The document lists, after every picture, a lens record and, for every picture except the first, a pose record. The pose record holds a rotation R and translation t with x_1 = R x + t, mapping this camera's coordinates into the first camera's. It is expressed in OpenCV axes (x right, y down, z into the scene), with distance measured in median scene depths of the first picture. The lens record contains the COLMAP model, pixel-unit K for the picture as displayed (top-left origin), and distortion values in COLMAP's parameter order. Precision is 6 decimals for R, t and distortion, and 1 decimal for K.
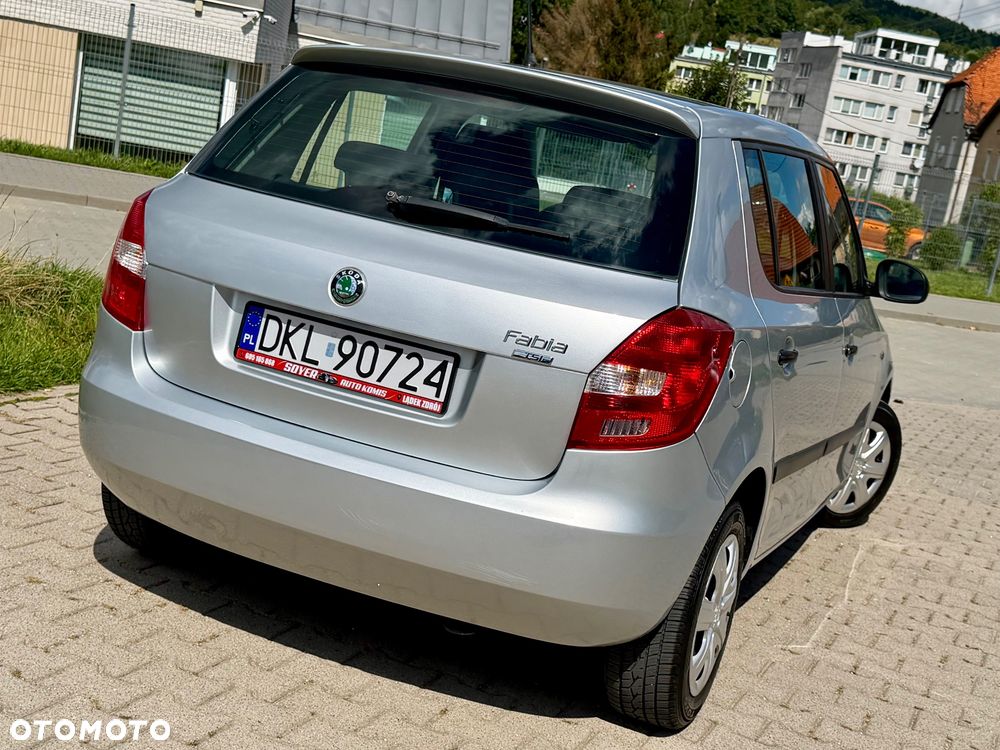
lens RADIAL K [[1389.5, 0, 500.0], [0, 1389.5, 375.0], [0, 0, 1]] dist [0.184853, -0.396264]
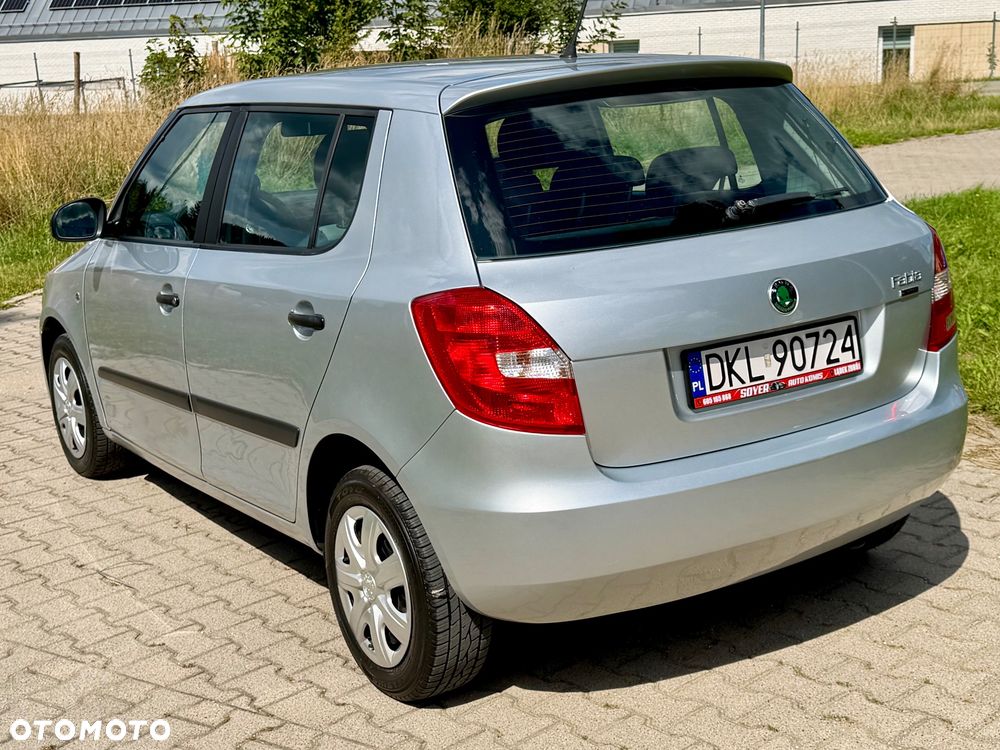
lens RADIAL K [[1389.5, 0, 500.0], [0, 1389.5, 375.0], [0, 0, 1]] dist [0.184853, -0.396264]
pose [[0.545151, -0.390142, 0.742024, -0.998942], [0.304668, 0.916794, 0.258199, -0.335058], [-0.781017, 0.085313, 0.618655, 0.502234]]
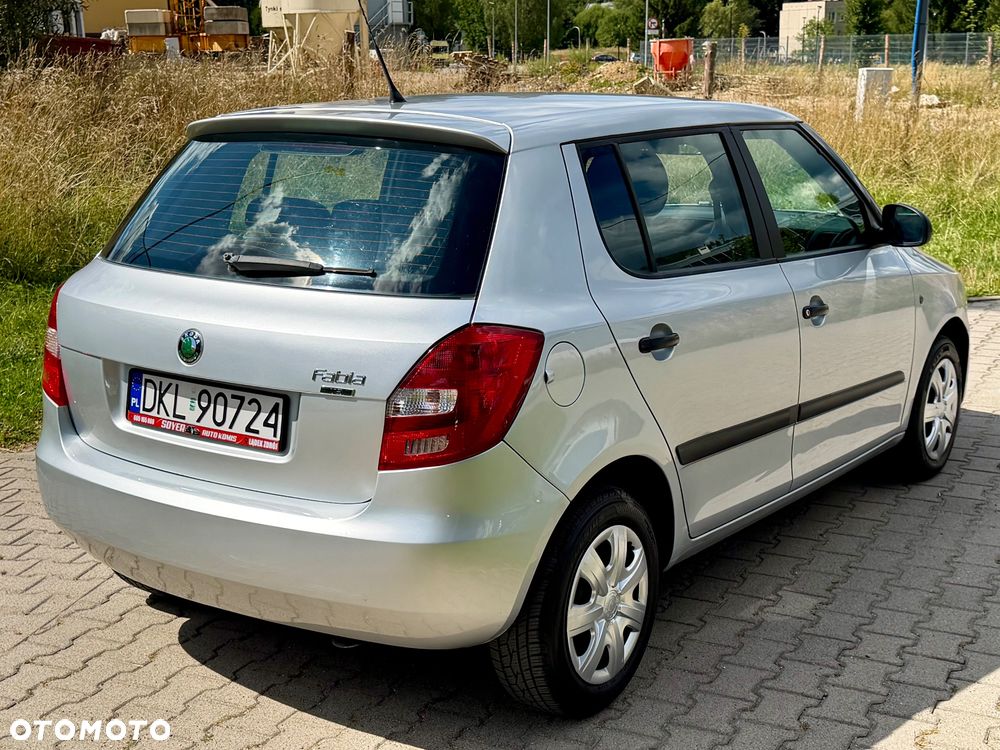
lens RADIAL K [[1389.5, 0, 500.0], [0, 1389.5, 375.0], [0, 0, 1]] dist [0.184853, -0.396264]
pose [[0.959487, -0.134920, -0.247347, 0.383860], [0.139974, 0.990151, 0.002876, -0.010112], [0.244523, -0.037381, 0.968923, -0.014141]]
